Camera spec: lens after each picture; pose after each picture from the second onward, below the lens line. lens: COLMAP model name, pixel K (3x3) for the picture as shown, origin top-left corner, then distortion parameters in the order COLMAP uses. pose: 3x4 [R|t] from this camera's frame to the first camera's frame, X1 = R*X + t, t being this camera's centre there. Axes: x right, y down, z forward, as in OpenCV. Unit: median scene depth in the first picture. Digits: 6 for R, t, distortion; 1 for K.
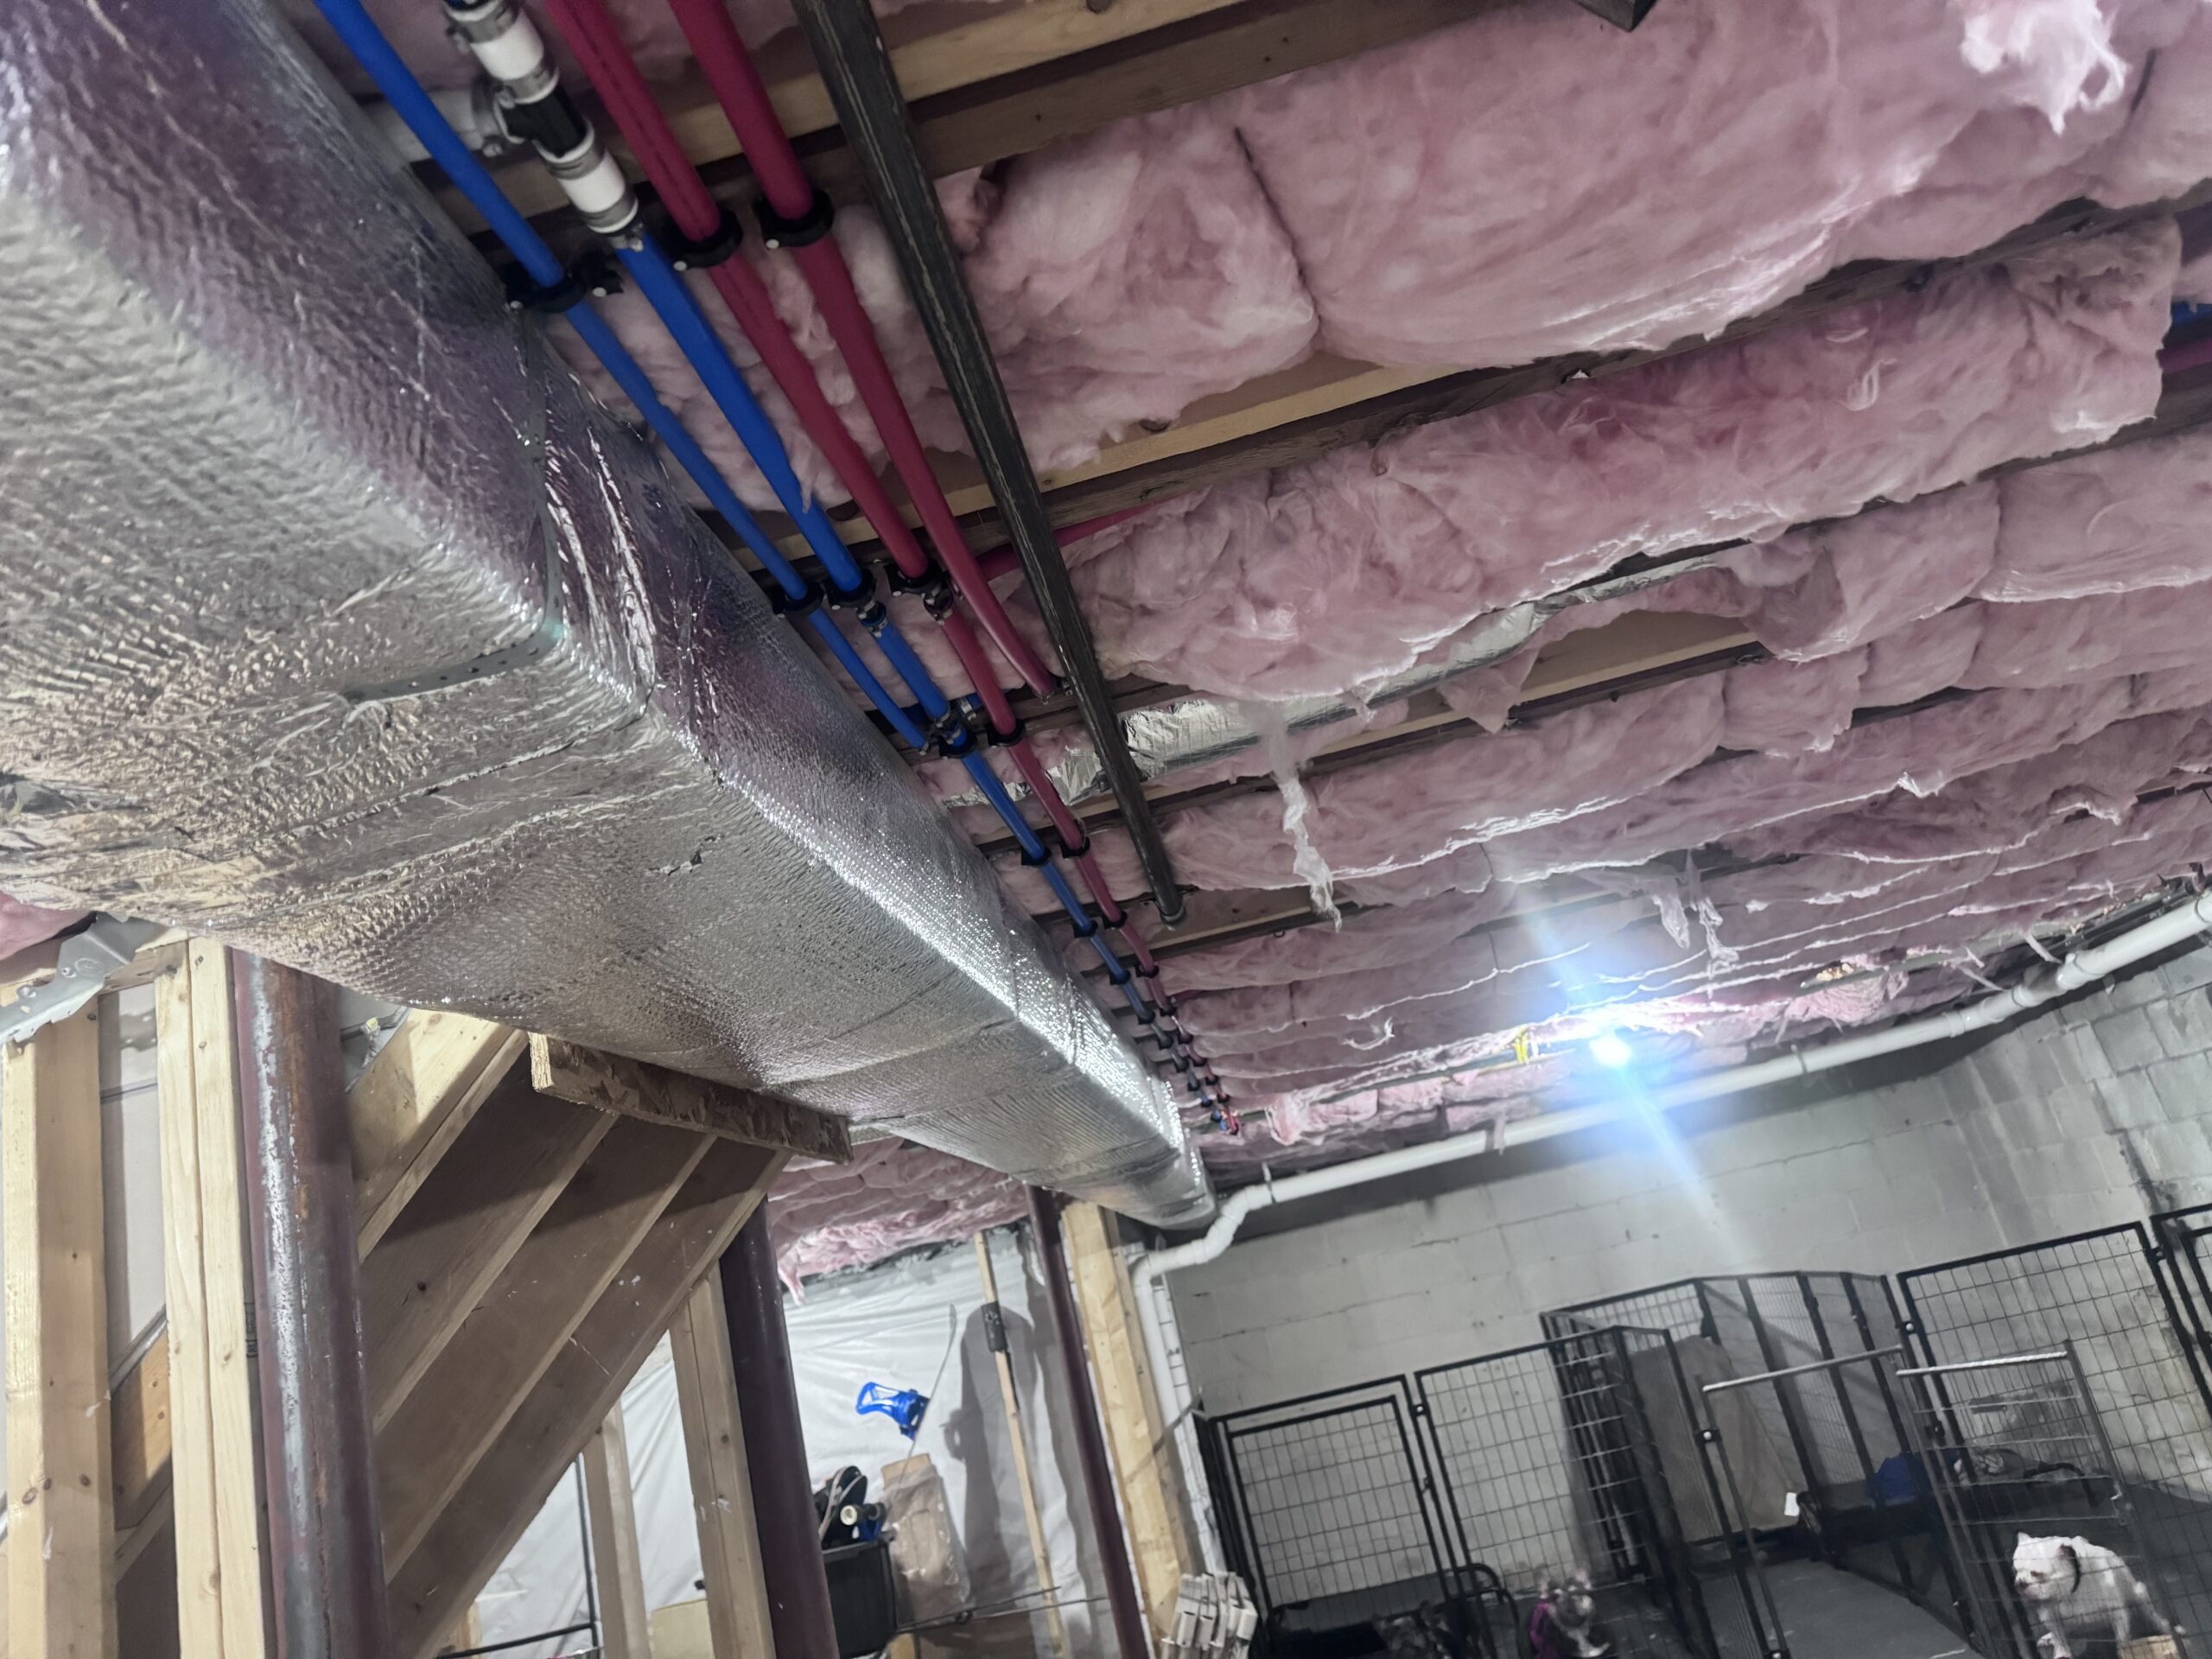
lens RADIAL K [[1541.5, 0, 1087.4], [0, 1541.5, 823.0], [0, 0, 1]] dist [0.049686, -0.059294]
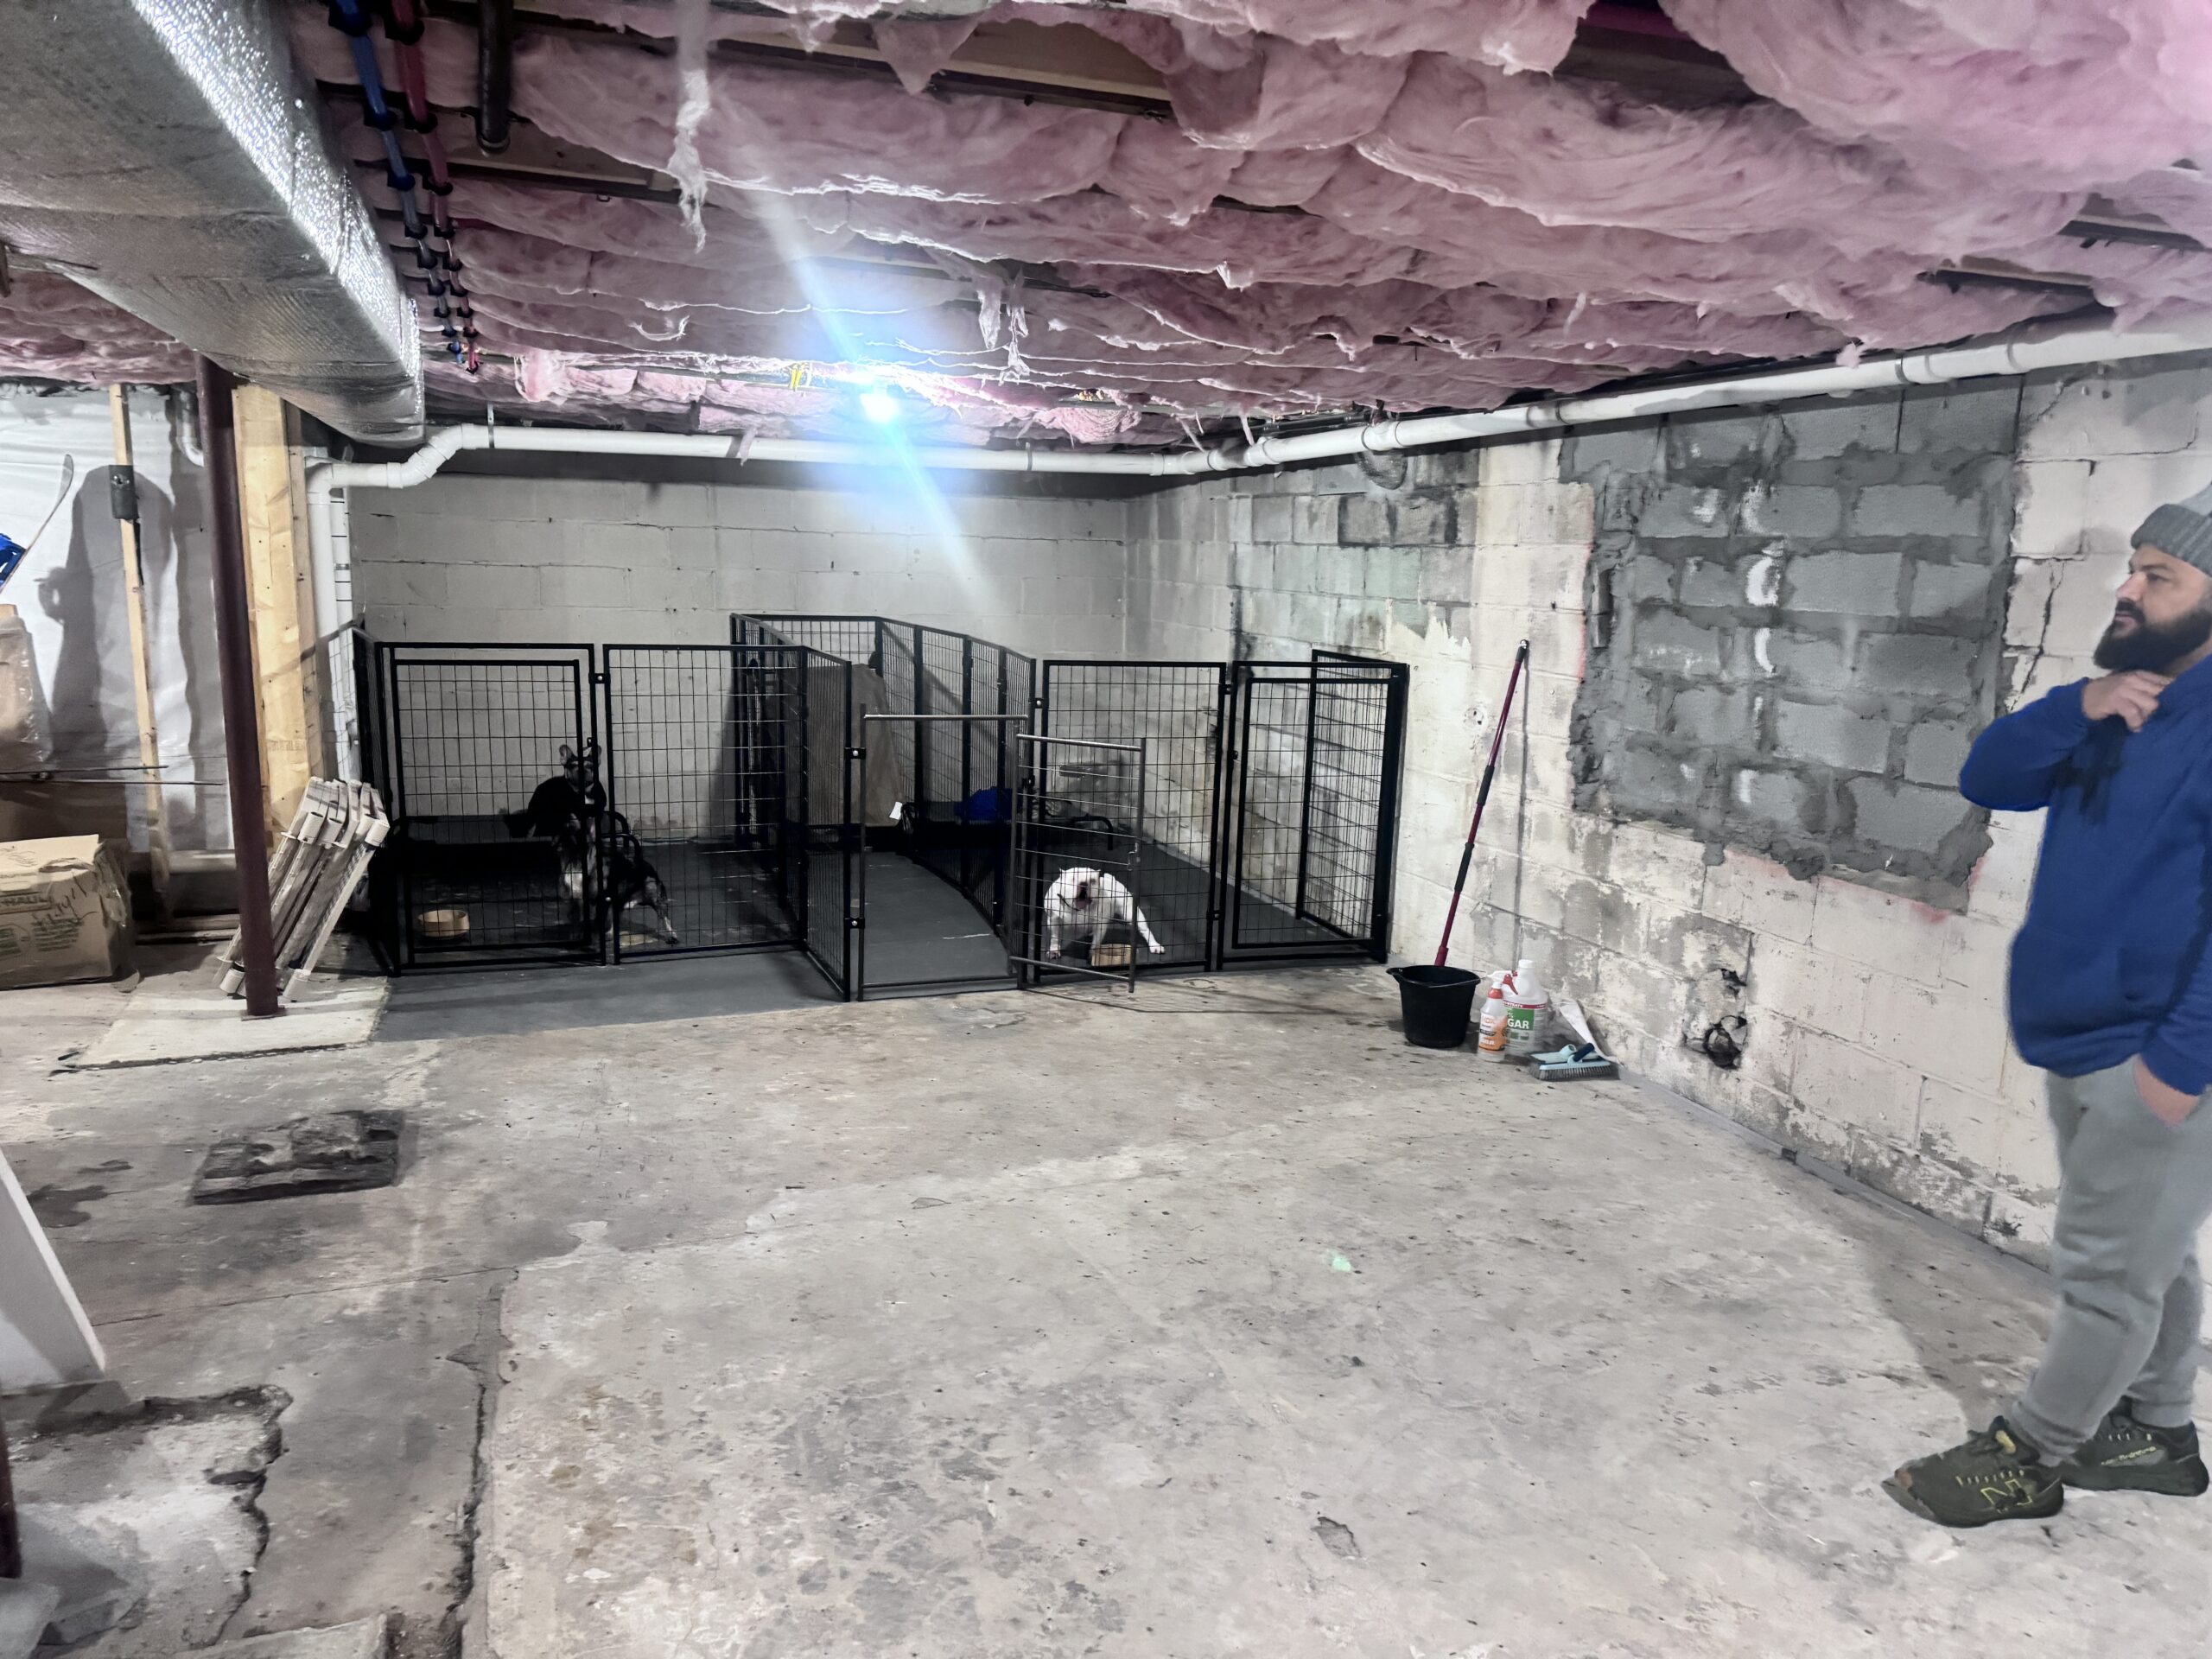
lens RADIAL K [[1541.5, 0, 1119.0], [0, 1541.5, 829.7], [0, 0, 1]] dist [0.049686, -0.059294]
pose [[0.839943, 0.149572, 0.521654, -0.022174], [-0.364089, 0.868132, 0.337323, -0.012863], [-0.402410, -0.473260, 0.783639, -0.004979]]
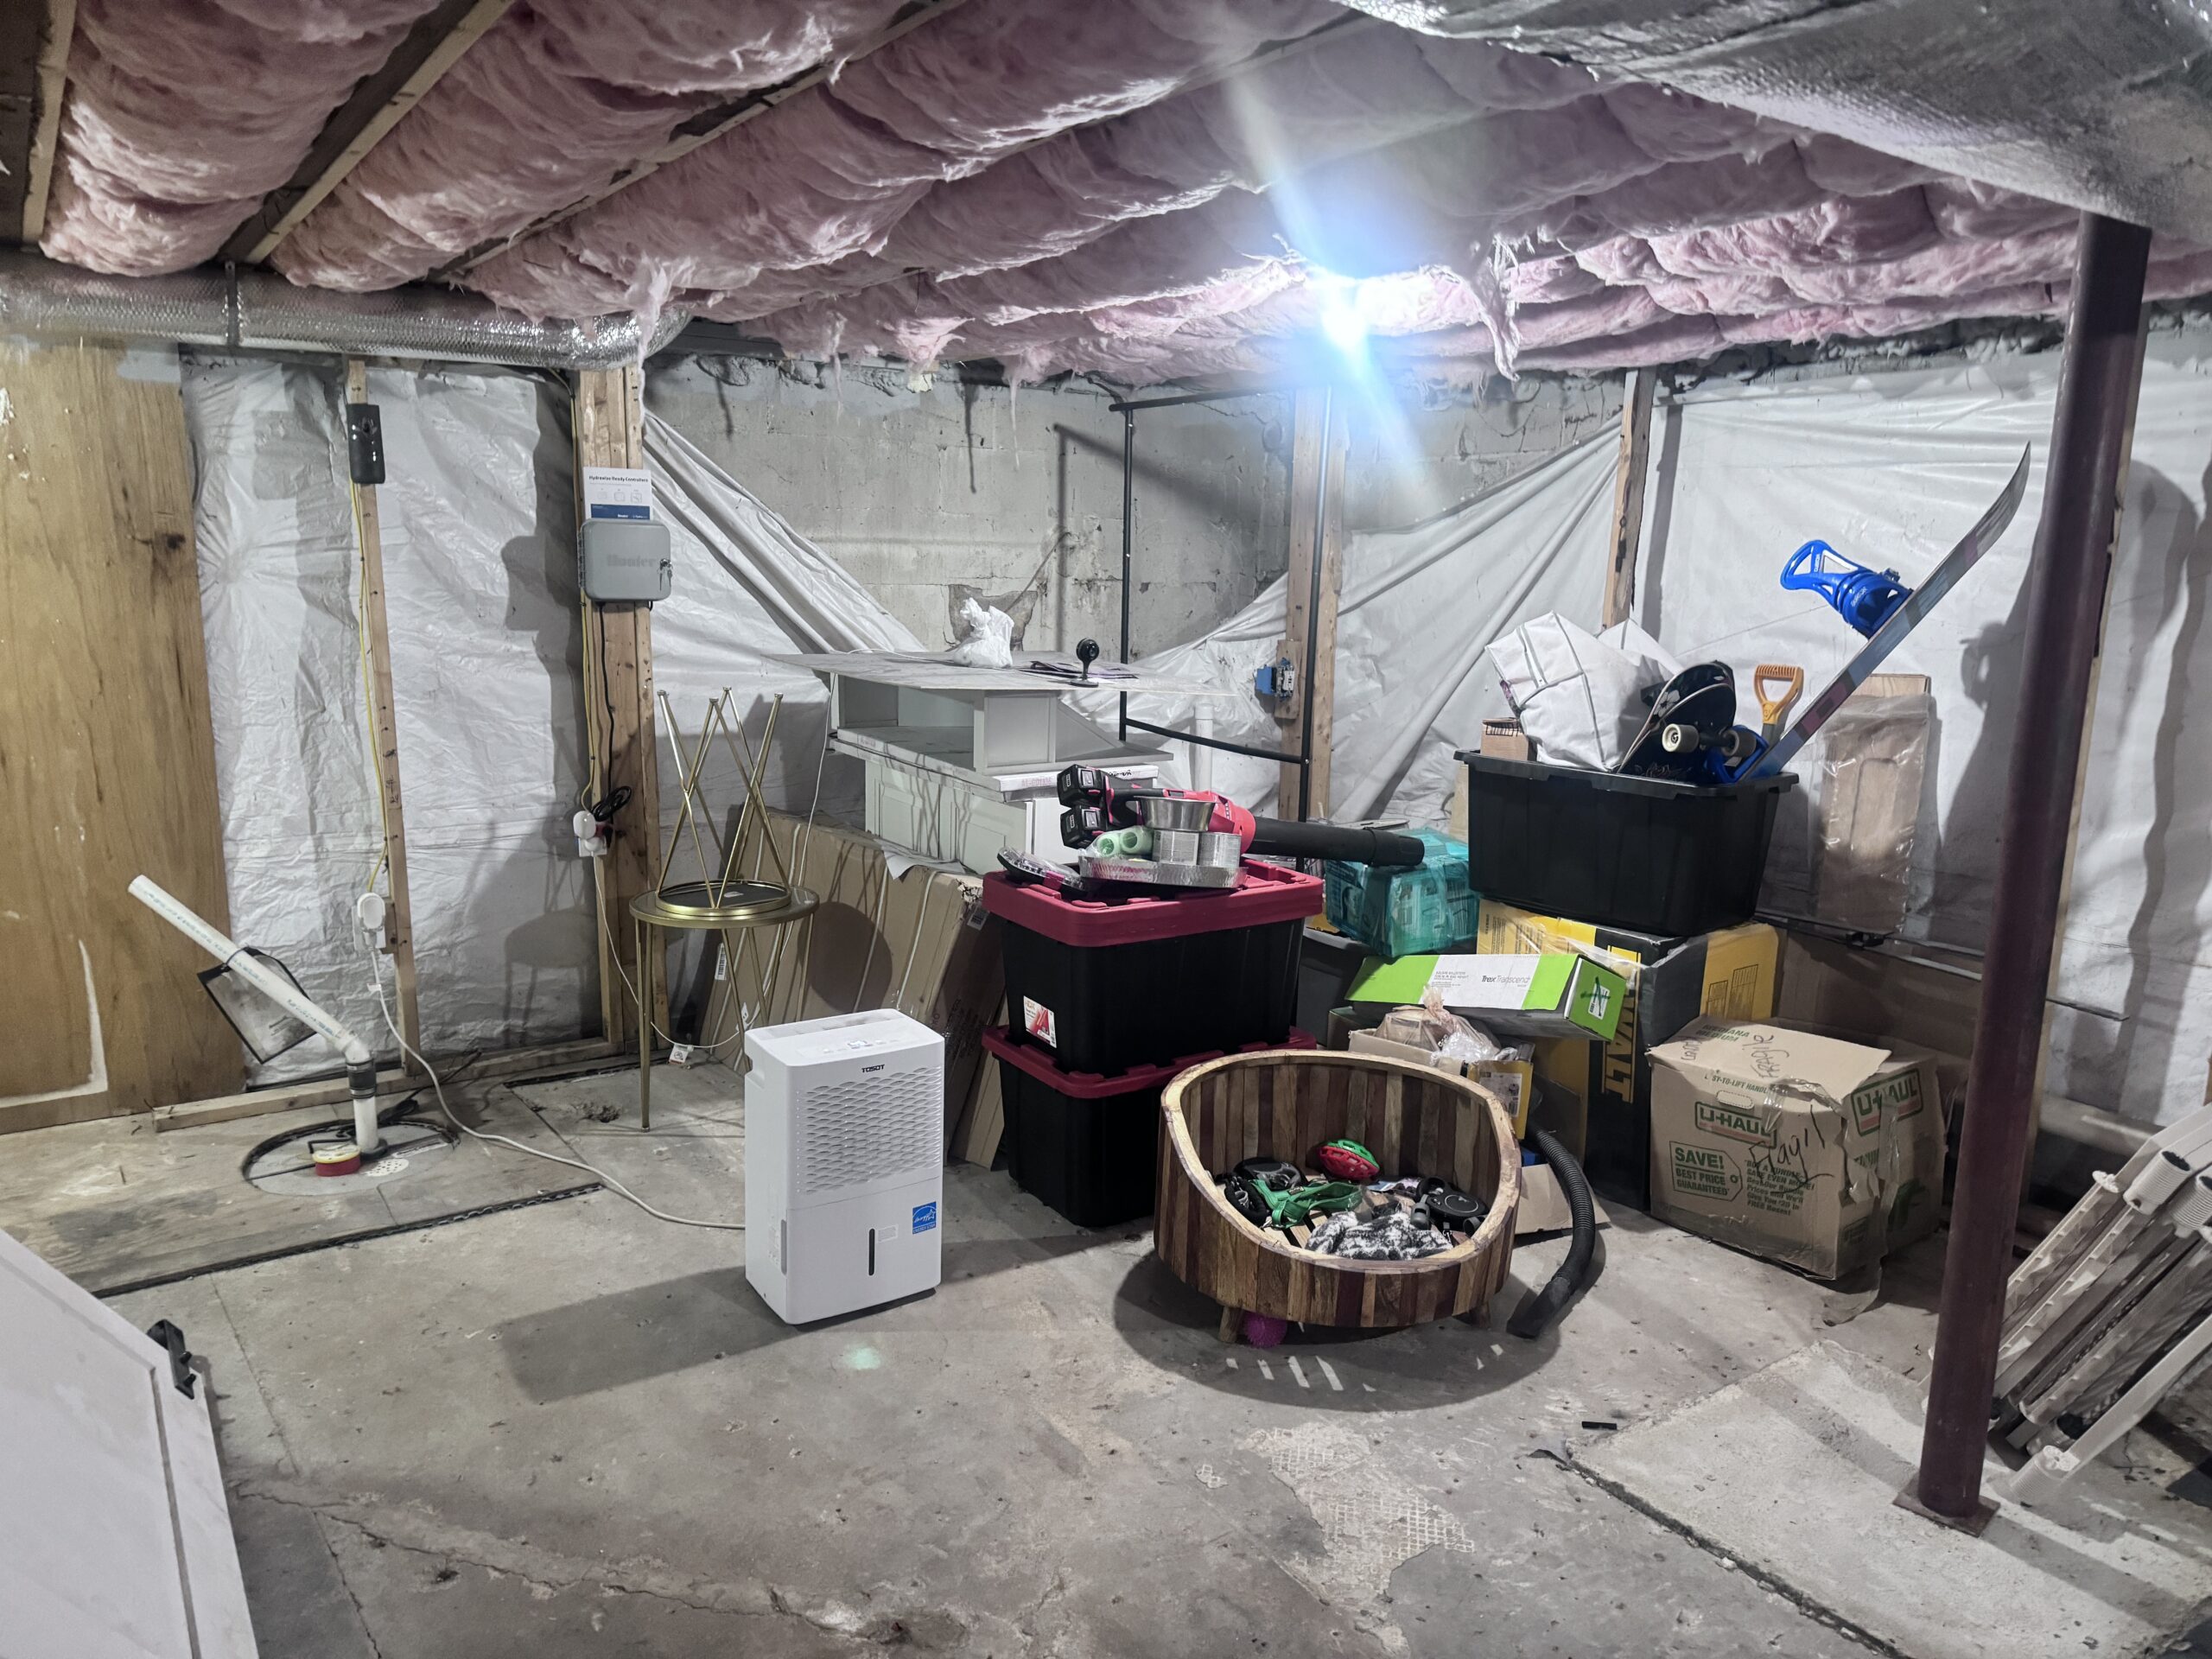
lens RADIAL K [[1541.5, 0, 1106.4], [0, 1541.5, 839.6], [0, 0, 1]] dist [0.049686, -0.059294]
pose [[0.670988, 0.363673, -0.646156, 0.116611], [0.069785, 0.836611, 0.543334, 0.143981], [0.738177, -0.409662, 0.535977, 0.539538]]
